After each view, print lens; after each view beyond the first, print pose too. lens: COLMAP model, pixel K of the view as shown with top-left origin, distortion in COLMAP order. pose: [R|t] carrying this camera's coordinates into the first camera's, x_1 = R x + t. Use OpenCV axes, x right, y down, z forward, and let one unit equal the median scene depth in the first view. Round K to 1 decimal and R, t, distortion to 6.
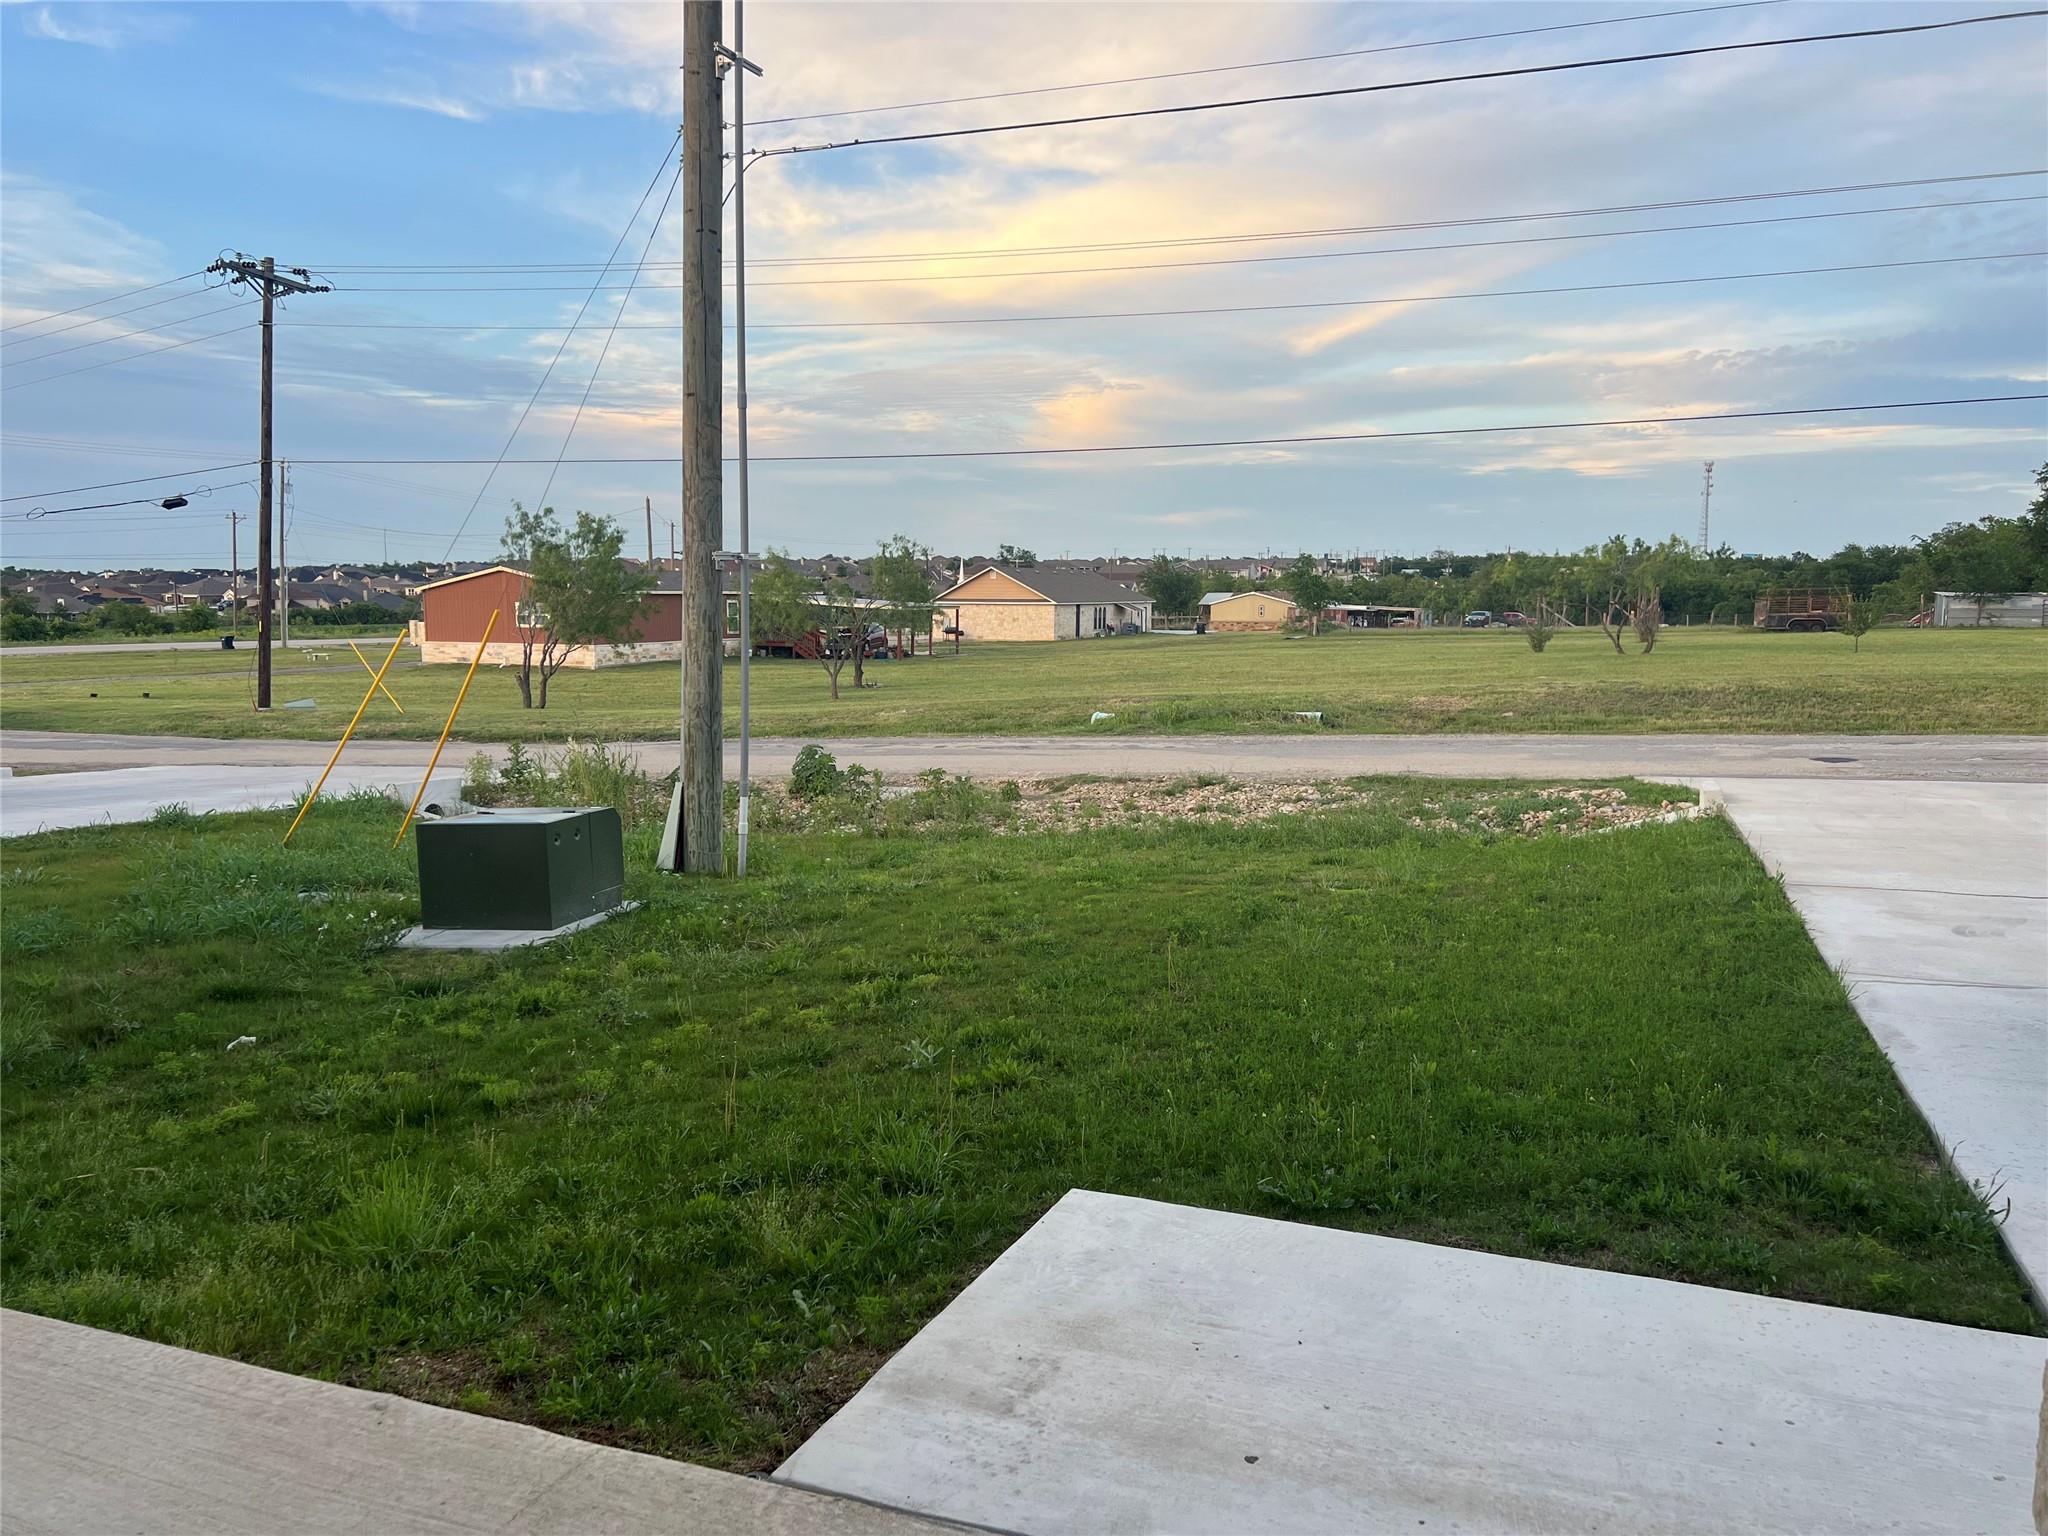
lens RADIAL K [[1567.7, 0, 1024.0], [0, 1567.7, 768.0], [0, 0, 1]] dist [0.098686, -0.149578]
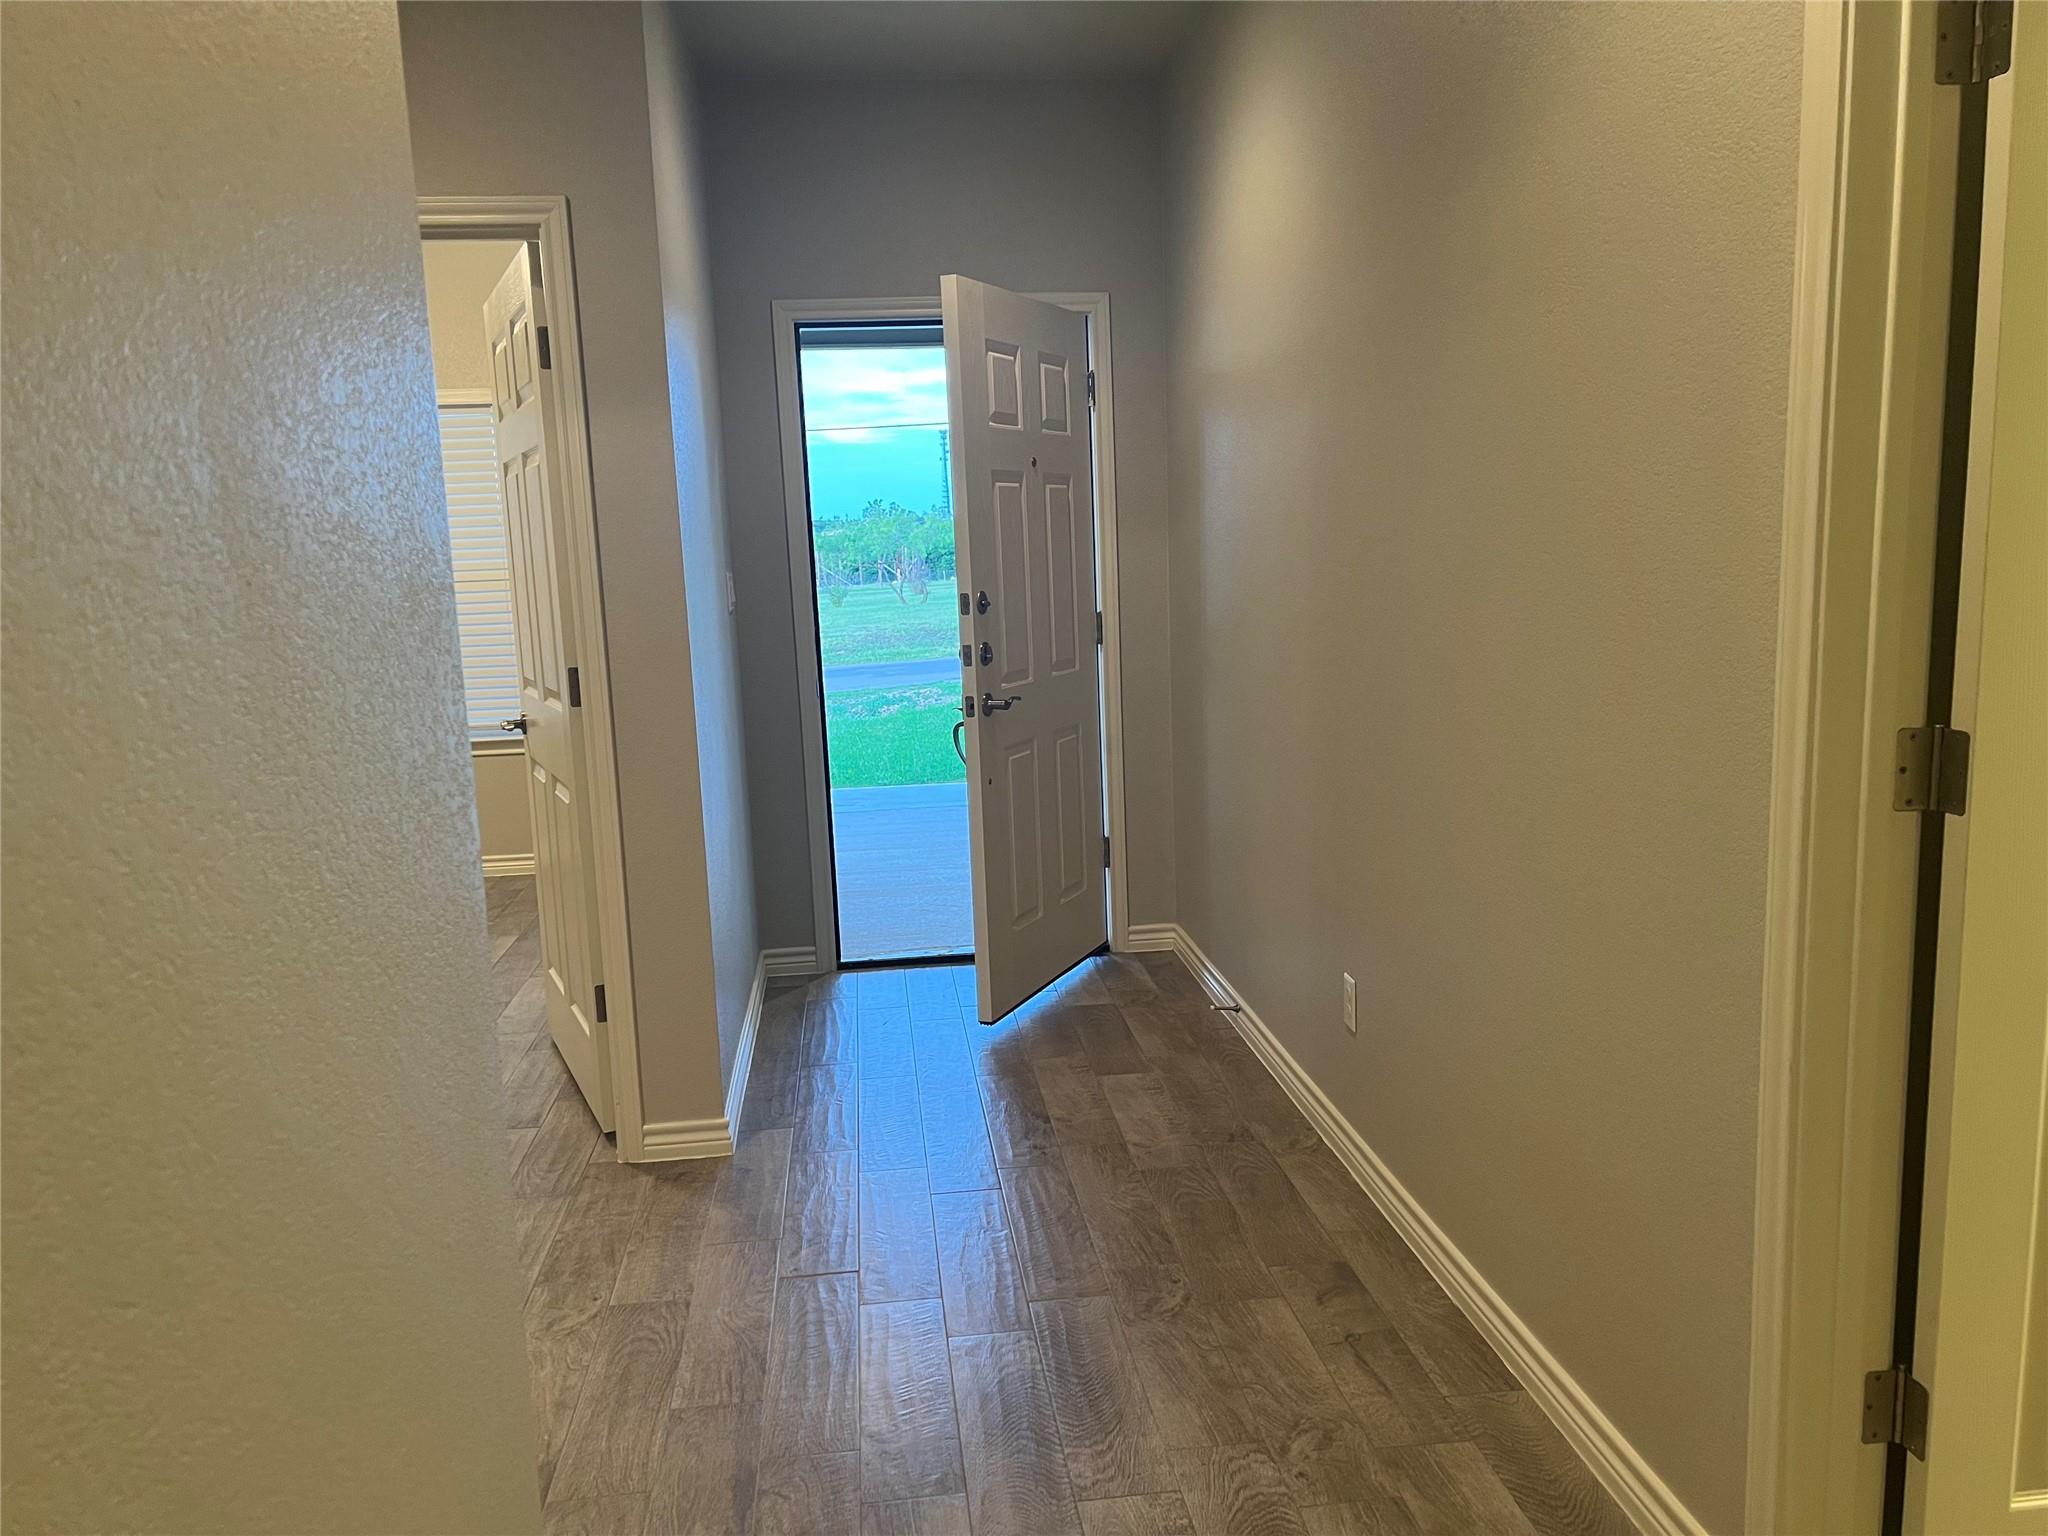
lens RADIAL K [[1567.7, 0, 1024.0], [0, 1567.7, 768.0], [0, 0, 1]] dist [0.098686, -0.149578]
pose [[0.901291, -0.099013, 0.421748, -0.183868], [0.090369, 0.995085, 0.040492, 0.037061], [-0.423684, 0.001618, 0.905809, -0.378220]]
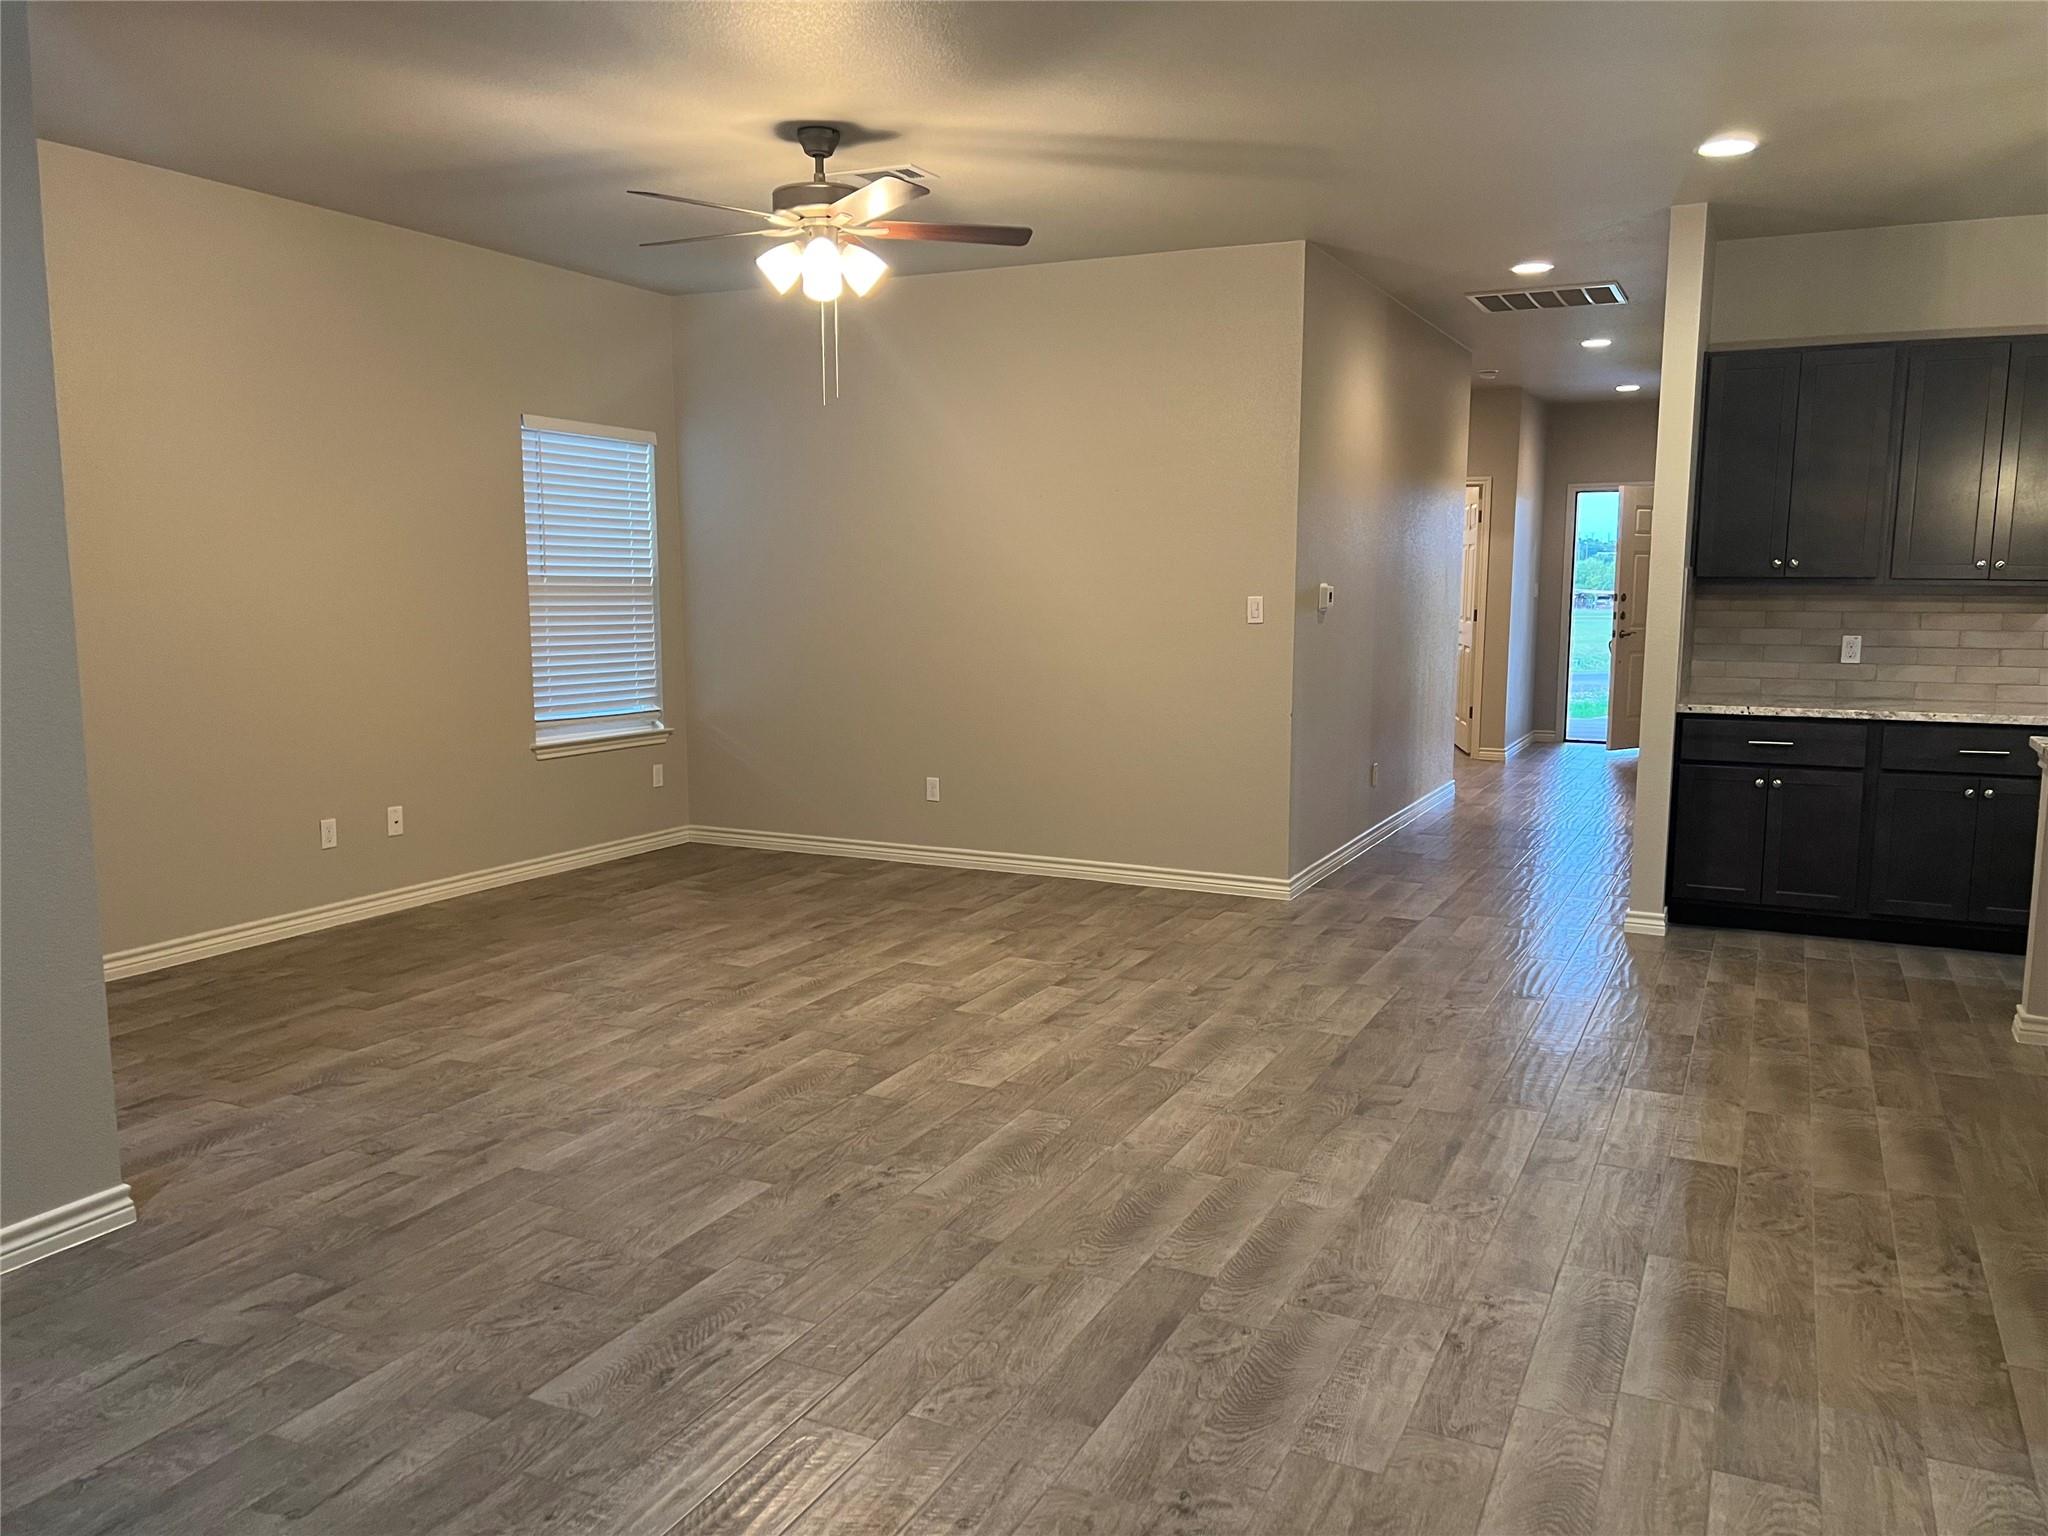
lens RADIAL K [[1567.7, 0, 1024.0], [0, 1567.7, 768.0], [0, 0, 1]] dist [0.098686, -0.149578]
pose [[0.996637, 0.009815, -0.081357, -0.747656], [-0.008650, 0.999855, 0.014656, 0.309158], [0.081489, -0.013903, 0.996577, -3.021178]]
